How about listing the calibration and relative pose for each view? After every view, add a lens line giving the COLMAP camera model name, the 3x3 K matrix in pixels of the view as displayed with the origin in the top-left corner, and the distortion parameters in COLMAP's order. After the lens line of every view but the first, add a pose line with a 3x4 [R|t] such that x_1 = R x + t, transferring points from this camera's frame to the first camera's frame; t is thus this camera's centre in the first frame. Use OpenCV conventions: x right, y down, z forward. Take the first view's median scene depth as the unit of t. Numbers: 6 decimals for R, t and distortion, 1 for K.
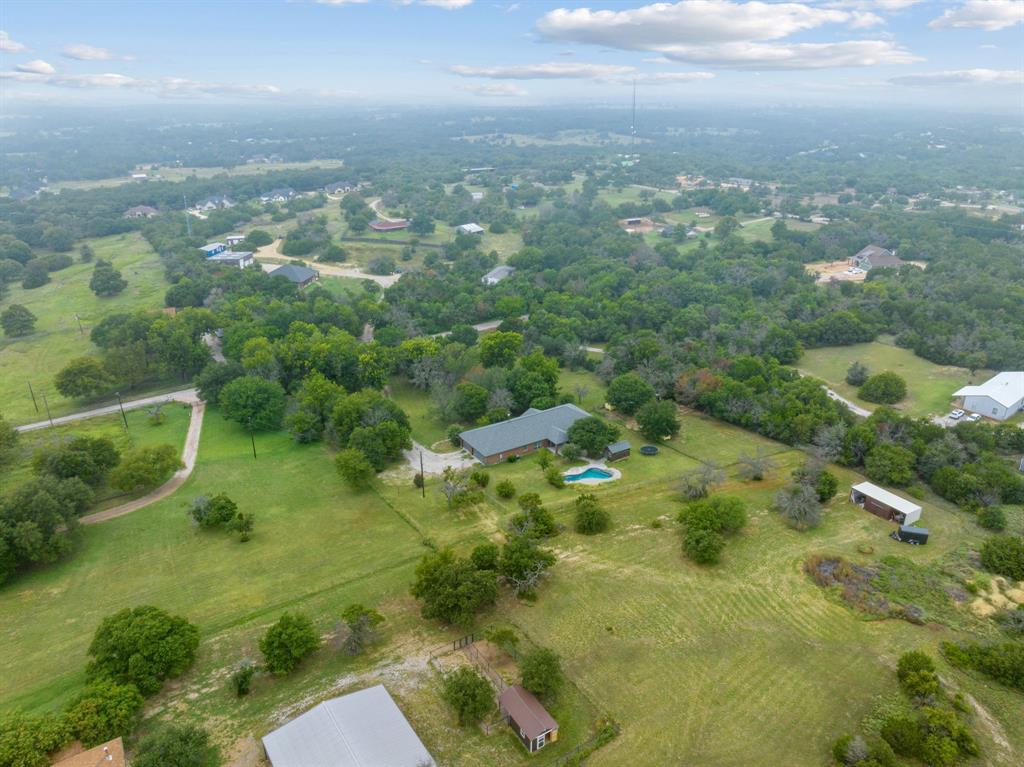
lens RADIAL K [[735.9, 0, 512.0], [0, 735.9, 383.5], [0, 0, 1]] dist [-0.044087, -0.000504]
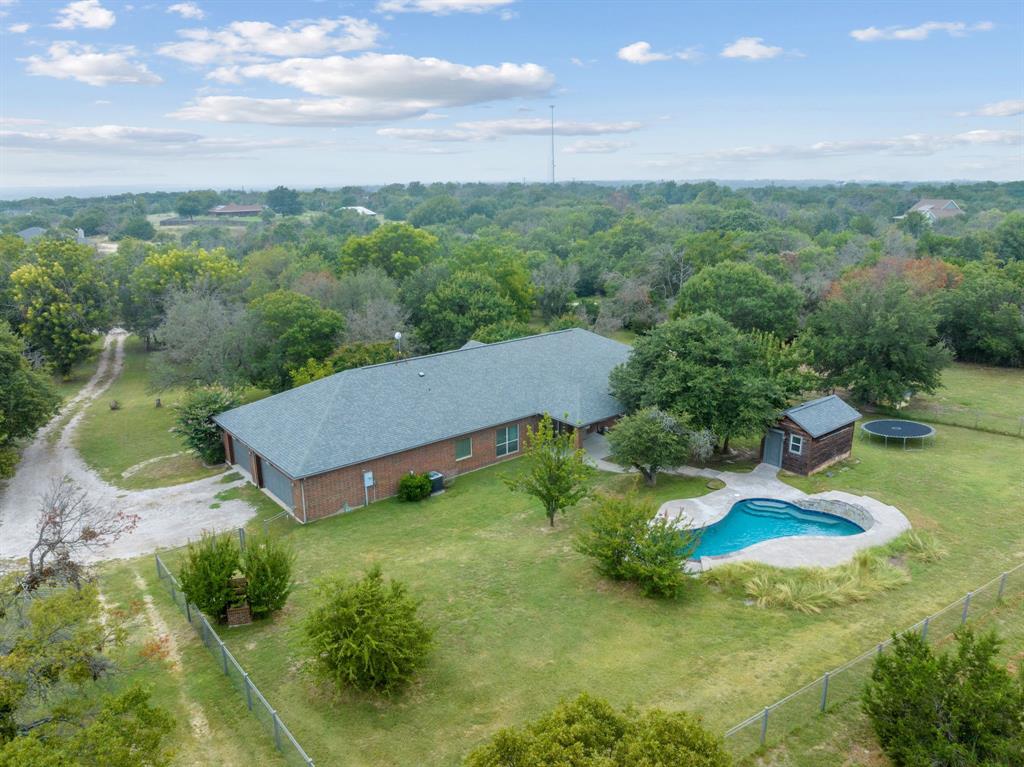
lens RADIAL K [[735.9, 0, 512.0], [0, 735.9, 383.5], [0, 0, 1]] dist [-0.044087, -0.000504]
pose [[0.992395, -0.042819, 0.115403, 0.004432], [0.056258, 0.991674, -0.115836, 0.074477], [-0.109482, 0.121448, 0.986542, 0.566810]]
